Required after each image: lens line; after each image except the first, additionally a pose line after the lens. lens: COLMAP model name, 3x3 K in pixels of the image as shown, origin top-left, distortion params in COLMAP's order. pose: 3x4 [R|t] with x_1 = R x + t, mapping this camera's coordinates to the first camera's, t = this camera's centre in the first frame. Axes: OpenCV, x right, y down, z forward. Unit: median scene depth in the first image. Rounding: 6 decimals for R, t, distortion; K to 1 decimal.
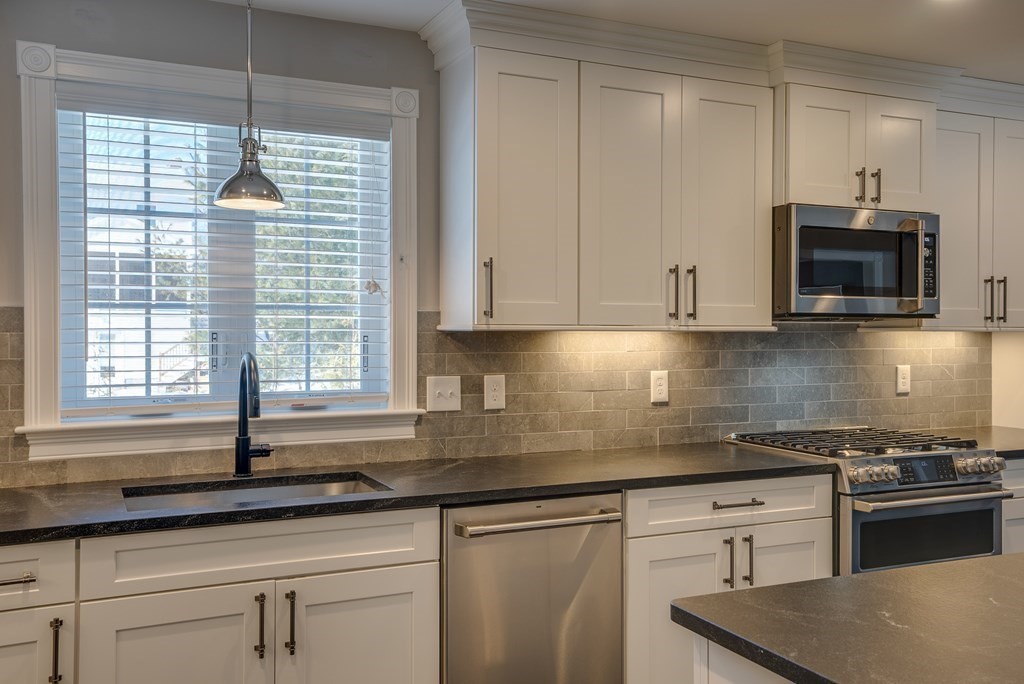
lens RADIAL K [[919.2, 0, 509.5], [0, 919.2, 337.7], [0, 0, 1]] dist [0.046006, -0.006205]
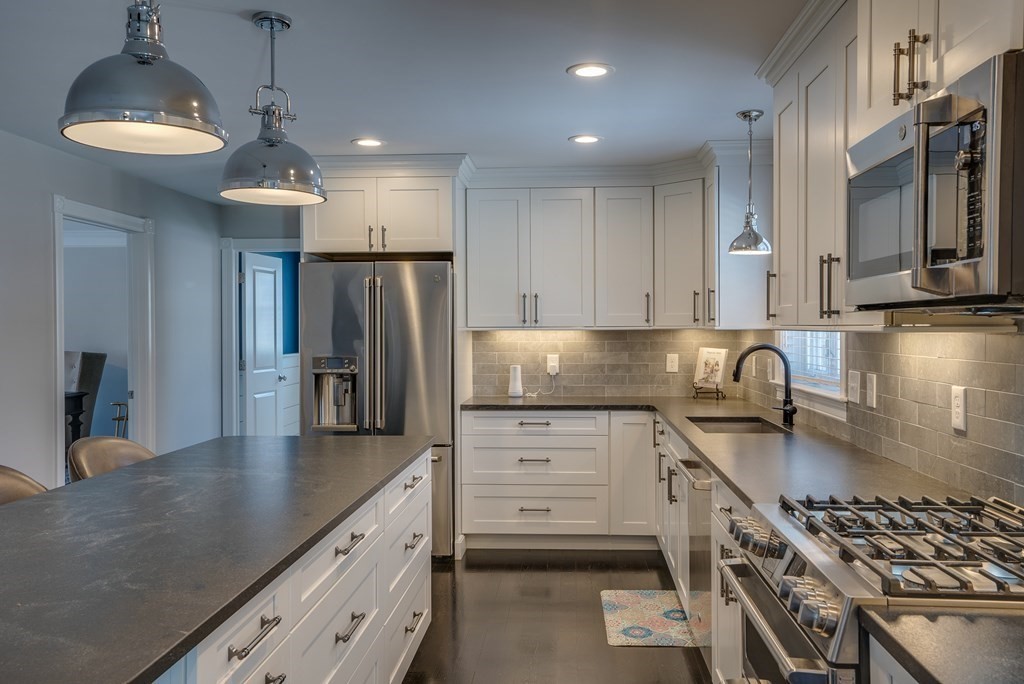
lens RADIAL K [[836.9, 0, 539.0], [0, 836.9, 334.4], [0, 0, 1]] dist [0.037917, 0.035323]
pose [[-0.453900, 0.006262, -0.891031, 0.908480], [-0.010200, 0.999873, 0.012223, -0.009953], [0.890994, 0.014637, -0.453779, 1.005990]]
